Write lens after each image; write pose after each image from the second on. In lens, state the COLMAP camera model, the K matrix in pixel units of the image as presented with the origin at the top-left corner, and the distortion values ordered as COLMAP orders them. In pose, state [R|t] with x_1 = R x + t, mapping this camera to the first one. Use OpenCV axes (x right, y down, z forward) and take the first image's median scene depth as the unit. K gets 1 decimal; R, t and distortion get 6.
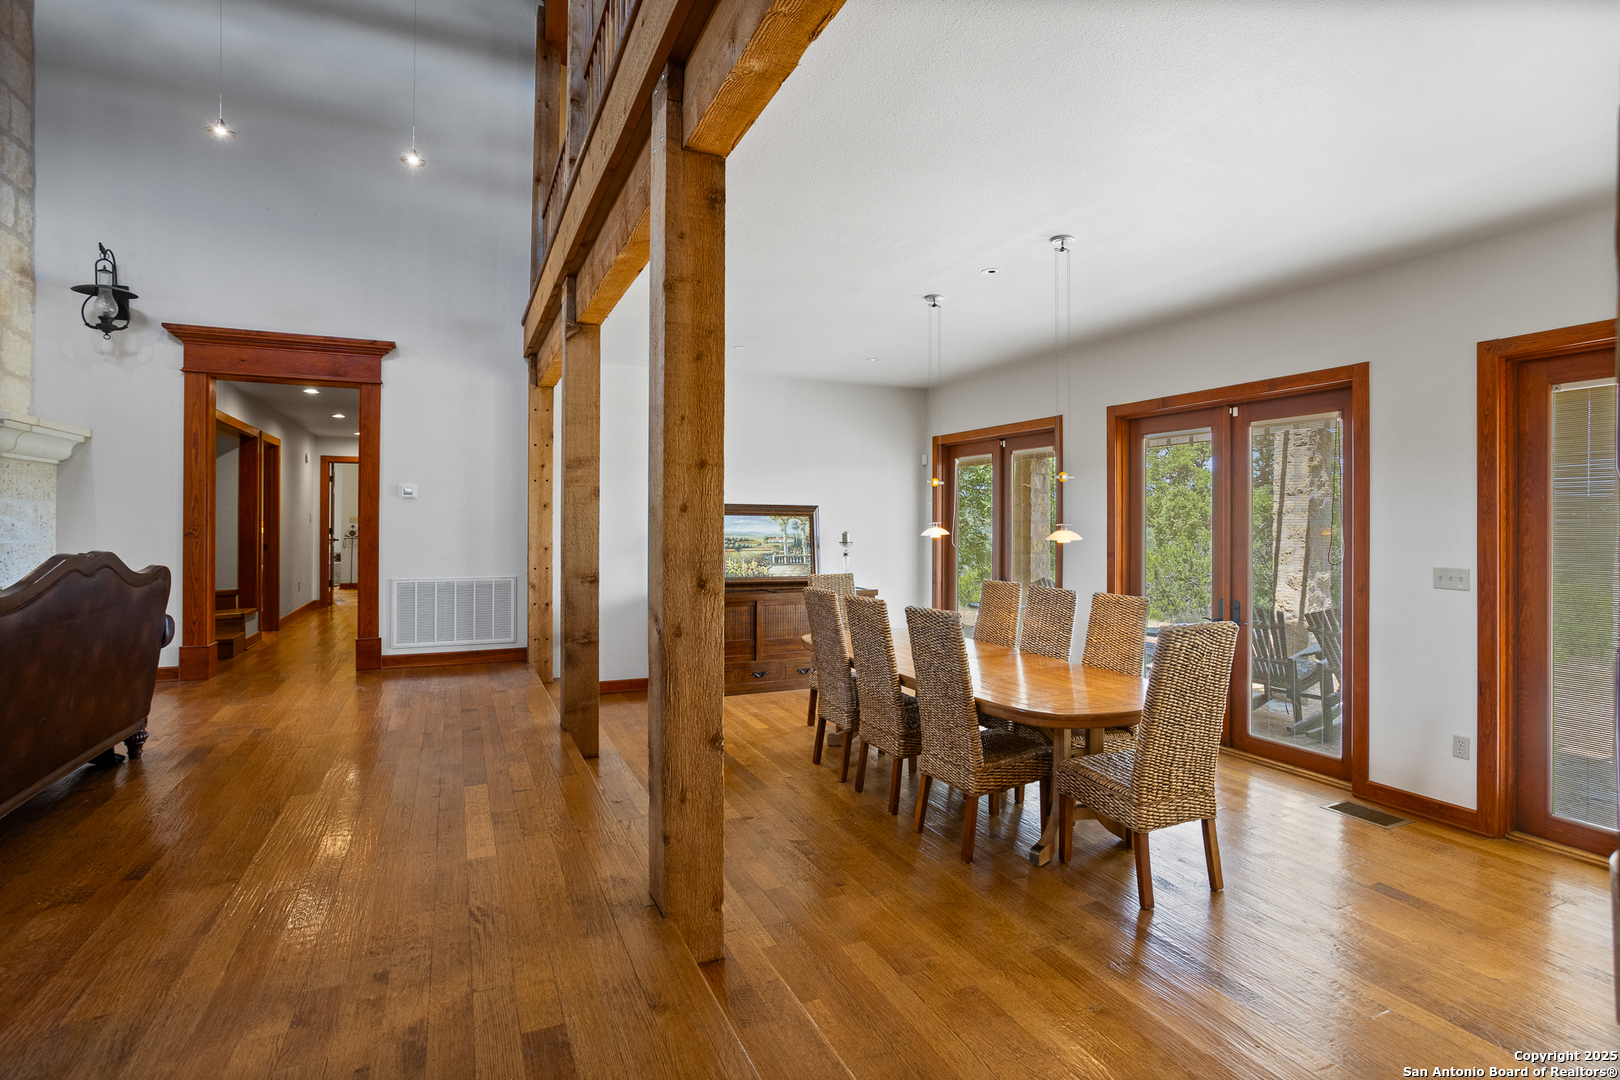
lens RADIAL K [[788.0, 0, 819.8], [0, 788.0, 517.5], [0, 0, 1]] dist [-0.037408, 0.020246]
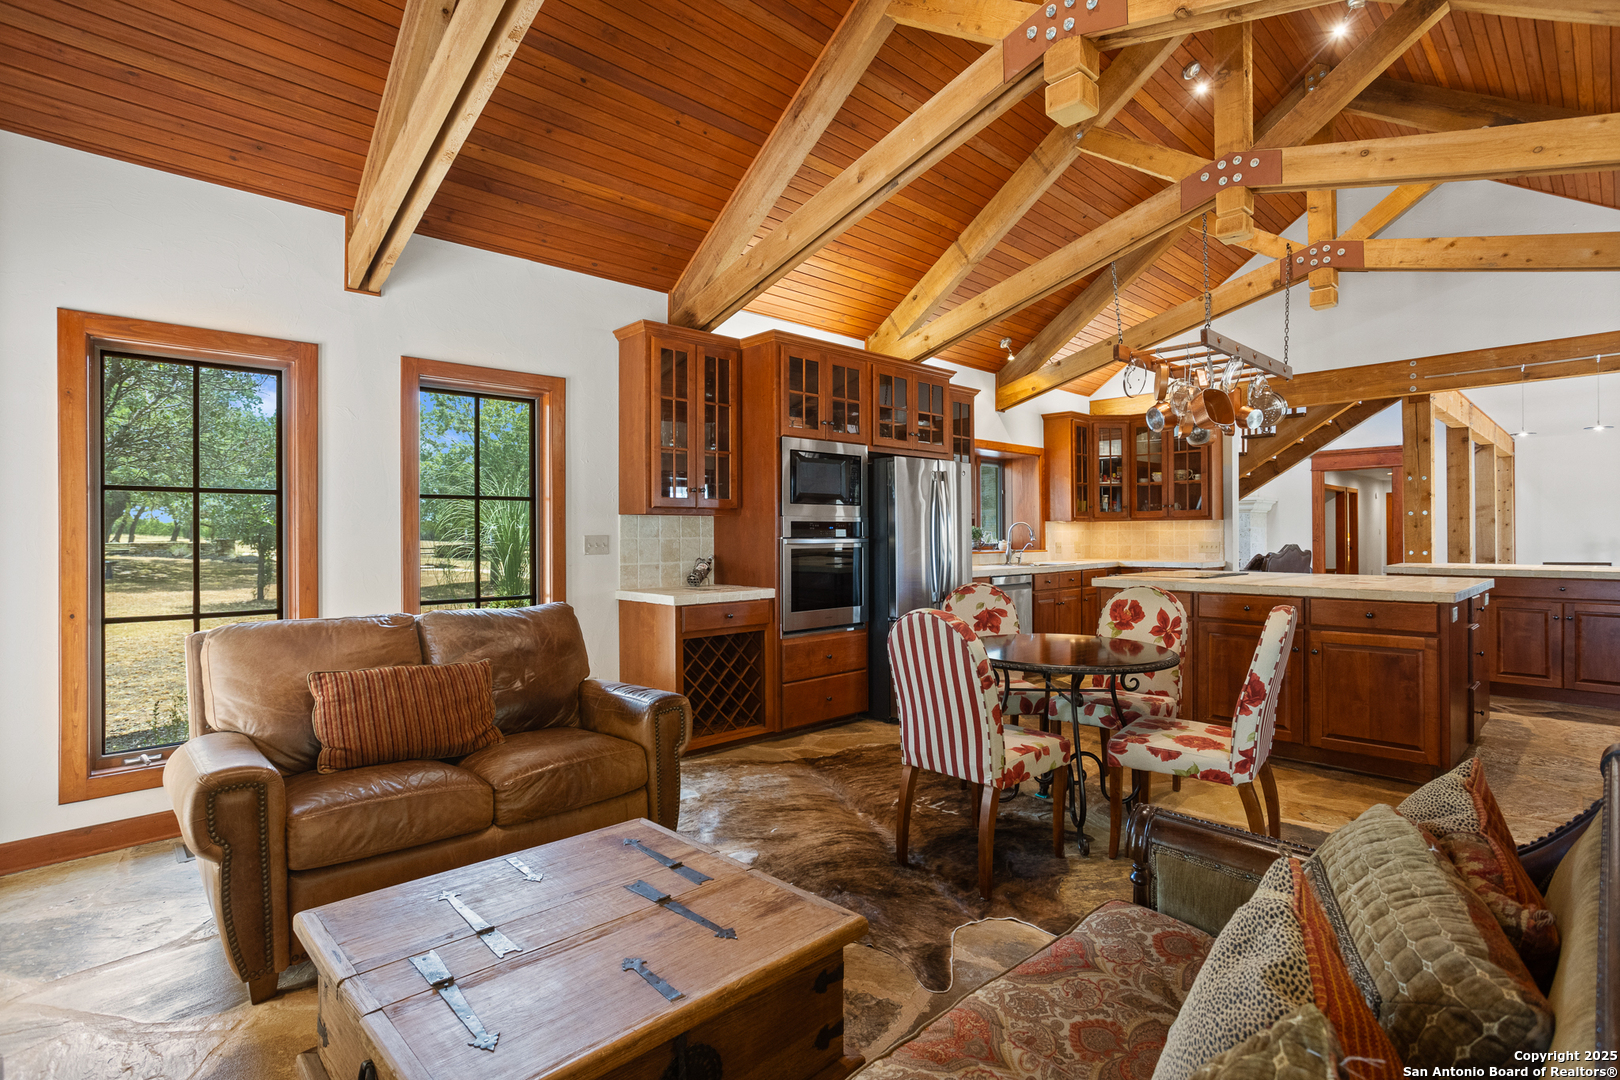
lens RADIAL K [[788.0, 0, 813.9], [0, 788.0, 531.5], [0, 0, 1]] dist [-0.037408, 0.020246]
pose [[0.325401, -0.007158, -0.945549, 0.911954], [0.009583, 0.999945, -0.004272, -0.009338], [0.945528, -0.007671, 0.325451, -1.189451]]
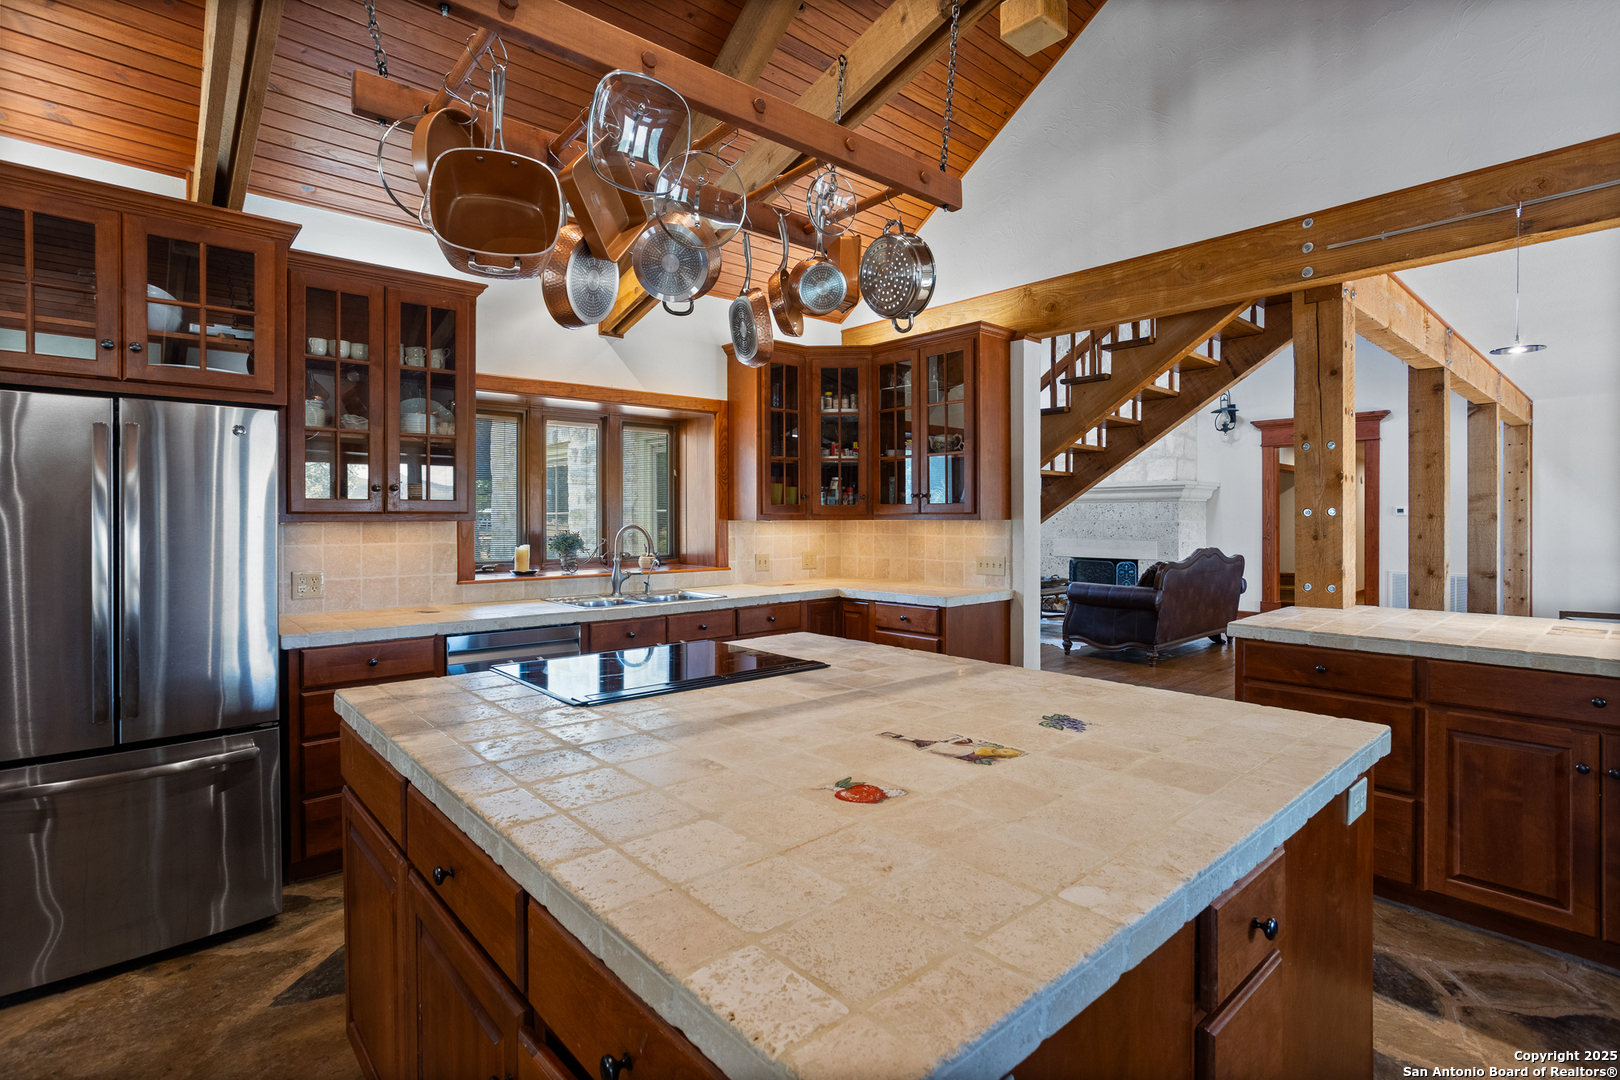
lens RADIAL K [[788.0, 0, 811.5], [0, 788.0, 524.3], [0, 0, 1]] dist [-0.037408, 0.020246]
pose [[0.301310, 0.004095, -0.953518, 0.571590], [0.008009, 0.999945, 0.006825, -0.031138], [0.953493, -0.009693, 0.301260, -0.521808]]
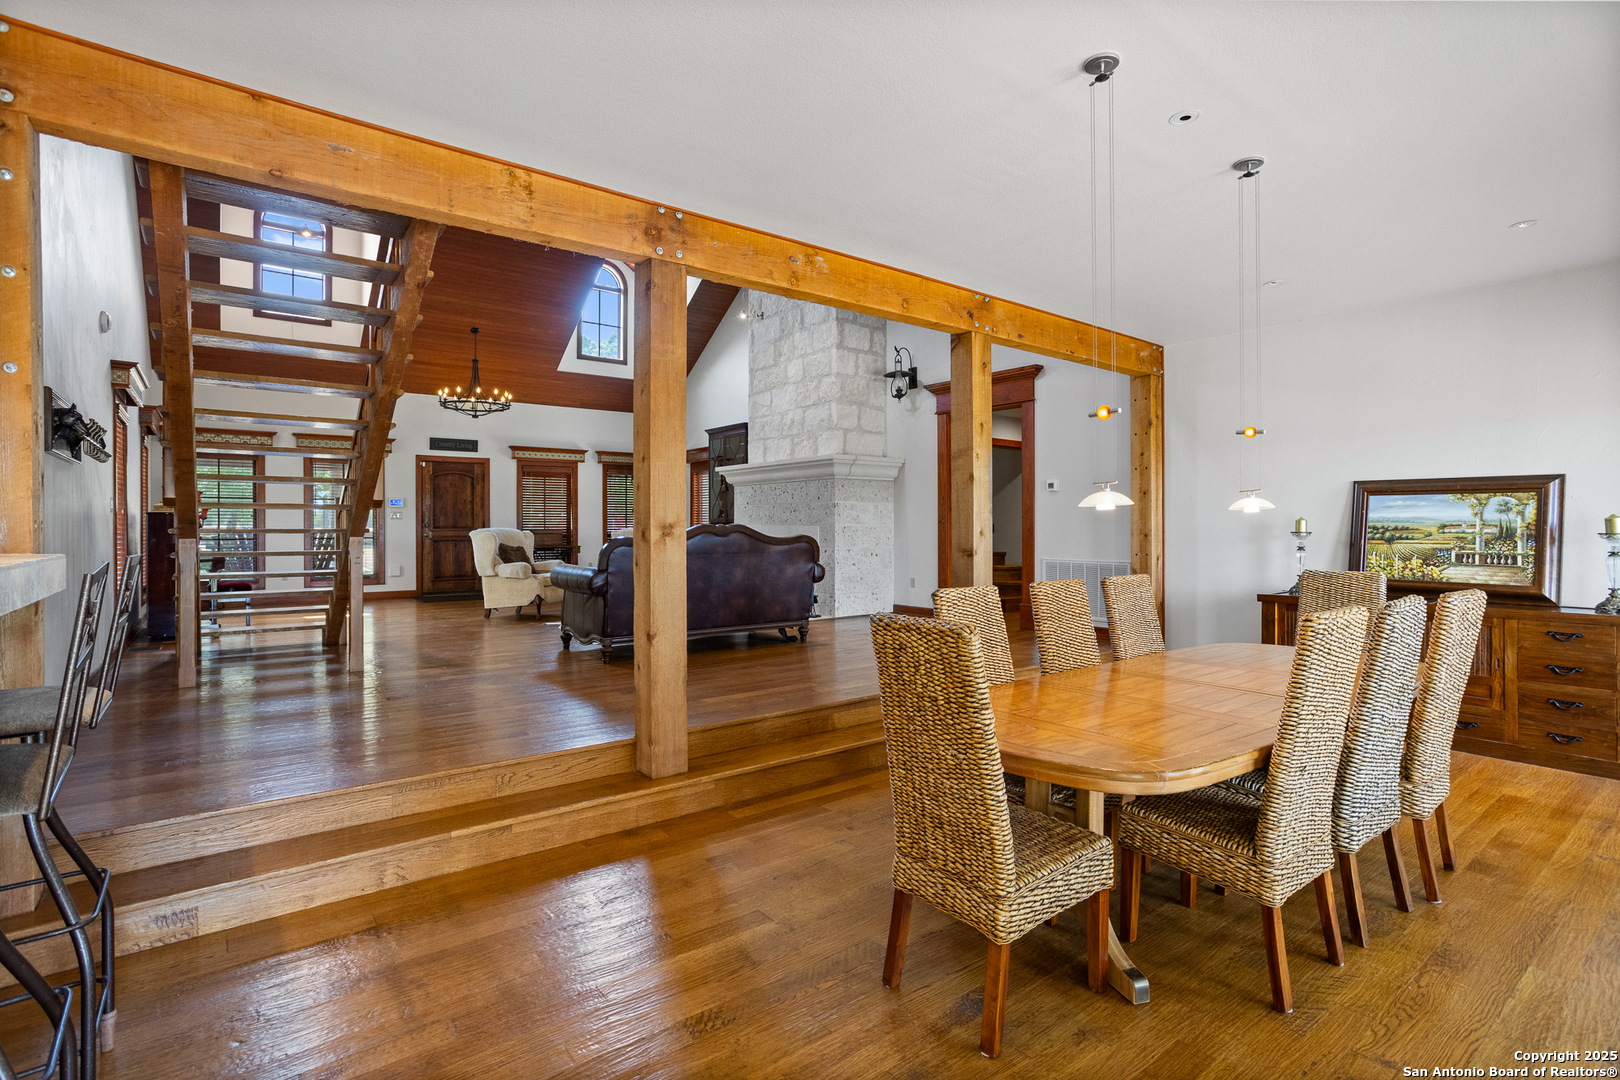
lens RADIAL K [[788.0, 0, 798.1], [0, 788.0, 527.8], [0, 0, 1]] dist [-0.037408, 0.020246]
pose [[0.218792, -0.000839, -0.975771, 0.628724], [0.007578, 0.999971, 0.000839, 0.030487], [0.975742, -0.007578, 0.218792, 0.398614]]
